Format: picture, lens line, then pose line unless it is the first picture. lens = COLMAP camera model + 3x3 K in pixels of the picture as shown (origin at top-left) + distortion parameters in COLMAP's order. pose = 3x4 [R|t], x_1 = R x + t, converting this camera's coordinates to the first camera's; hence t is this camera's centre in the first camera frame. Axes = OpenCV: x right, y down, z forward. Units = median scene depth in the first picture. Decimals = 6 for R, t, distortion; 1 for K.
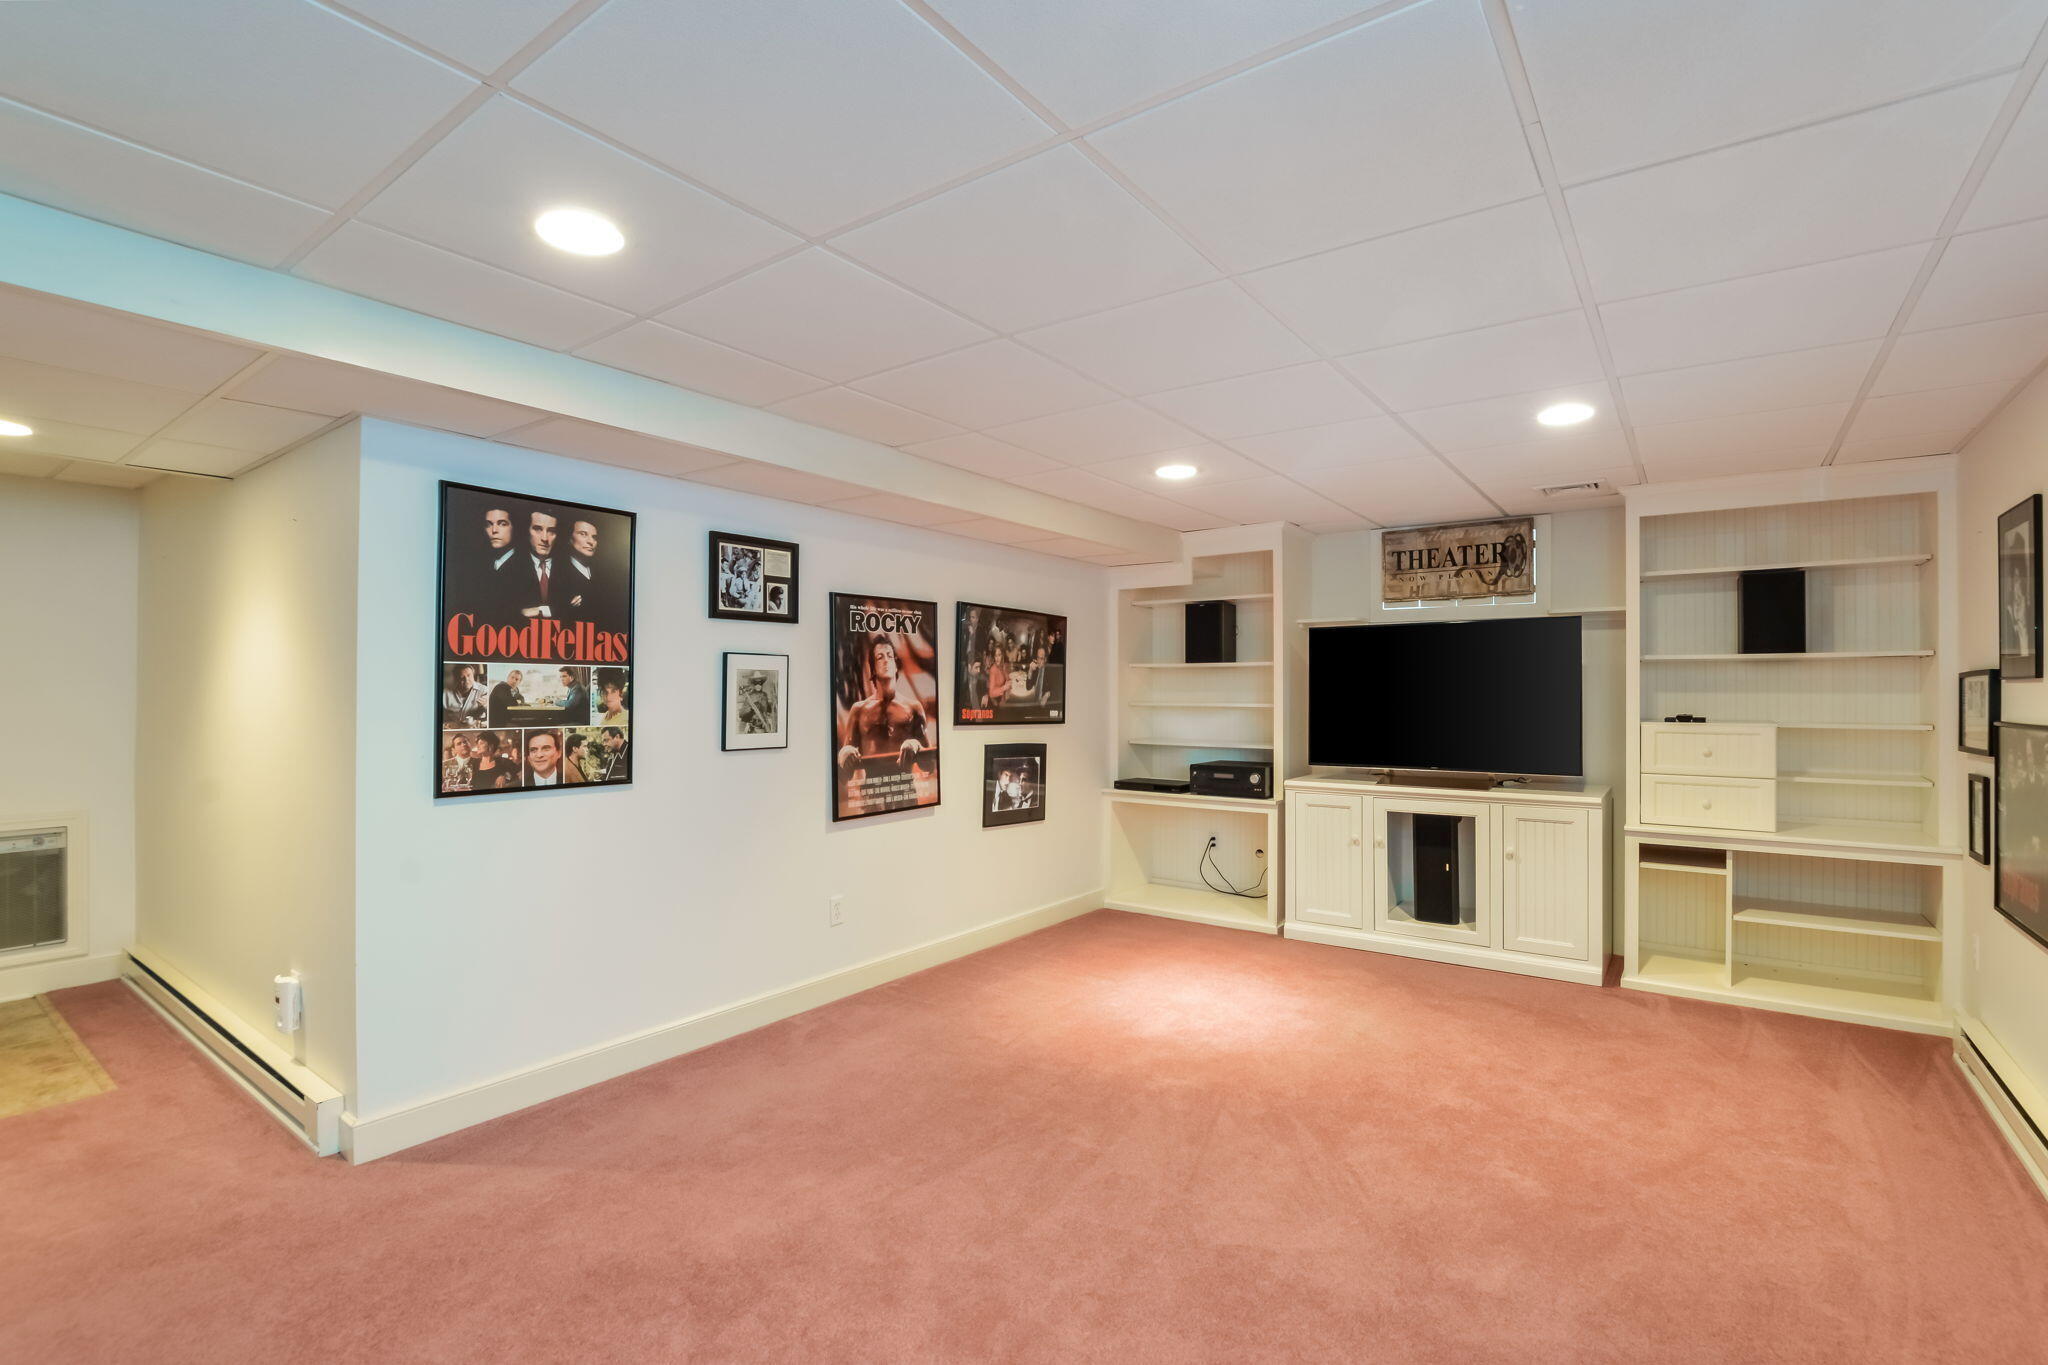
lens RADIAL K [[922.3, 0, 1051.2], [0, 922.3, 693.0], [0, 0, 1]] dist [-0.022484, 0.000054]
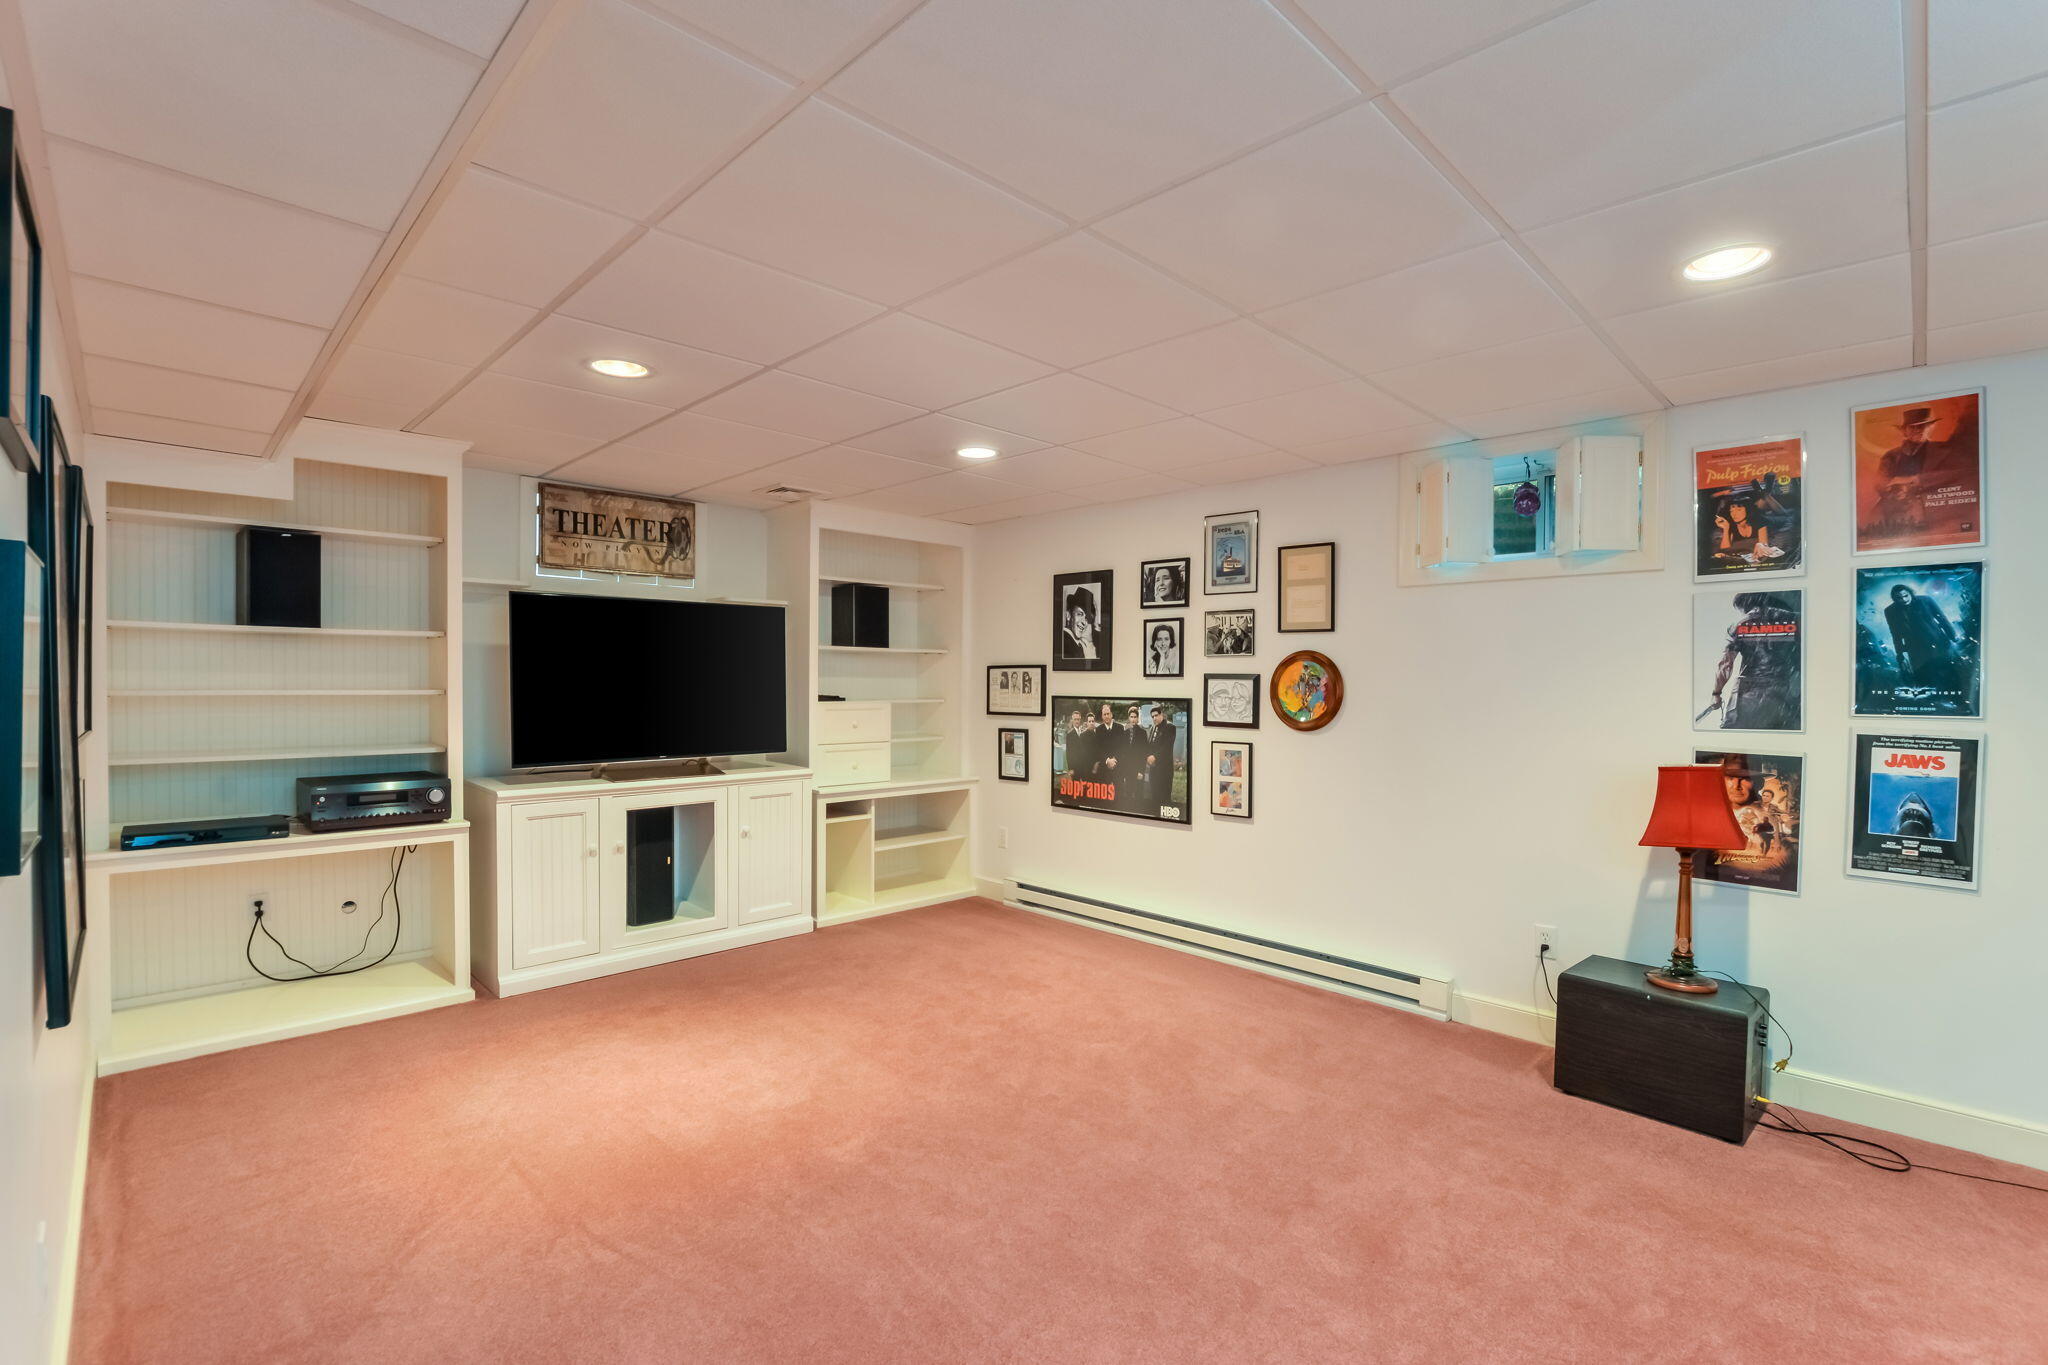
lens RADIAL K [[922.3, 0, 1050.8], [0, 922.3, 684.6], [0, 0, 1]] dist [-0.022484, 0.000054]
pose [[0.168940, -0.008520, 0.985590, -0.407119], [-0.009864, 0.999898, 0.010335, -0.004826], [-0.985577, -0.011468, 0.168839, 0.425686]]
